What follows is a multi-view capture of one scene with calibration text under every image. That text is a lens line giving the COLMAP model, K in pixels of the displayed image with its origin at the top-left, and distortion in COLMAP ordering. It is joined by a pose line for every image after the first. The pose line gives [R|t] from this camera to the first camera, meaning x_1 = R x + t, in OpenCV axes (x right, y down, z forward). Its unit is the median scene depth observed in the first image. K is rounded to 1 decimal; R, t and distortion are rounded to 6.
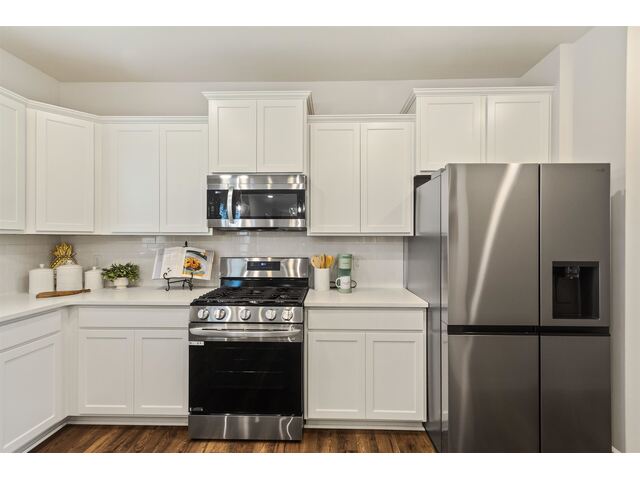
lens RADIAL K [[306.8, 0, 321.9], [0, 306.8, 241.4], [0, 0, 1]] dist [0.010264, 0.001097]
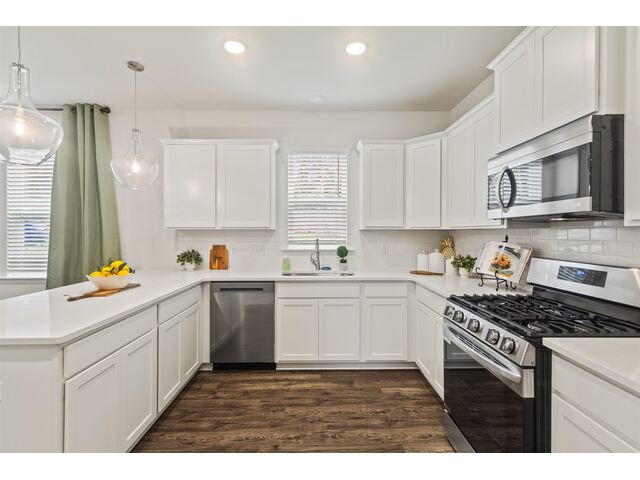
lens RADIAL K [[306.8, 0, 321.3], [0, 306.8, 232.7], [0, 0, 1]] dist [0.010264, 0.001097]
pose [[0.047282, 0.004030, -0.998873, 0.455707], [-0.009007, 0.999953, 0.003608, -0.007905], [0.998841, 0.008826, 0.047316, 0.457247]]
